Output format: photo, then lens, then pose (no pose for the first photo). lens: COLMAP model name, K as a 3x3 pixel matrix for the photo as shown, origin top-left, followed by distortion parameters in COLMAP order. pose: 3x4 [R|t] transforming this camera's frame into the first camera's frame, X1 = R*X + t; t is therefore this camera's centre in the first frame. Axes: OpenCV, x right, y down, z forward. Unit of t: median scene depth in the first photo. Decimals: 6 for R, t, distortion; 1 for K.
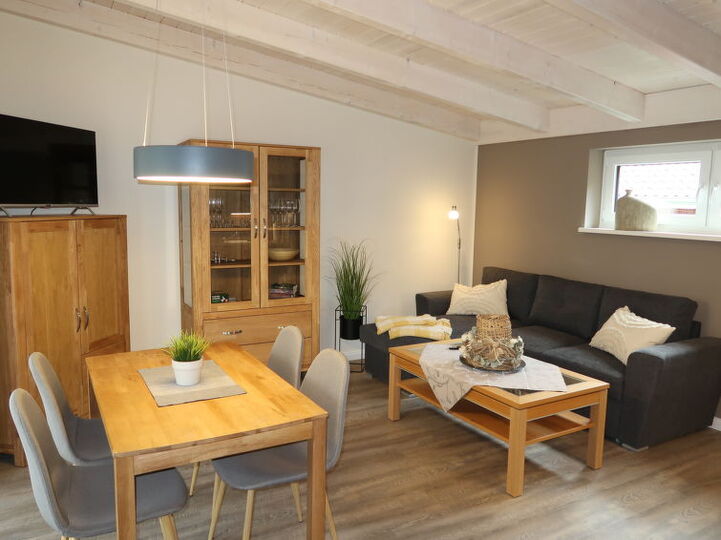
lens RADIAL K [[559.5, 0, 360.5], [0, 559.5, 270.0], [0, 0, 1]] dist [-0.021068, -0.000692]
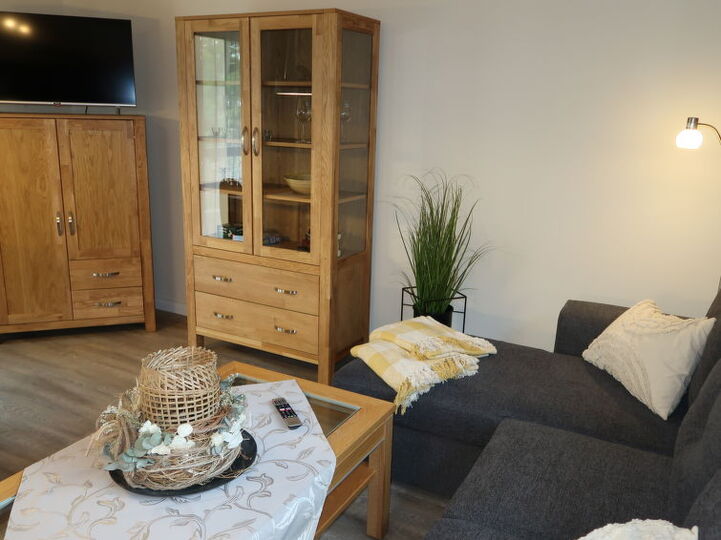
lens RADIAL K [[630.3, 0, 360.5], [0, 630.3, 270.0], [0, 0, 1]] dist [-0.001507, -0.001143]
pose [[0.533596, 0.215826, -0.817737, 0.569087], [-0.119528, 0.976430, 0.179715, -0.076081], [0.837250, 0.001847, 0.546817, 0.689715]]
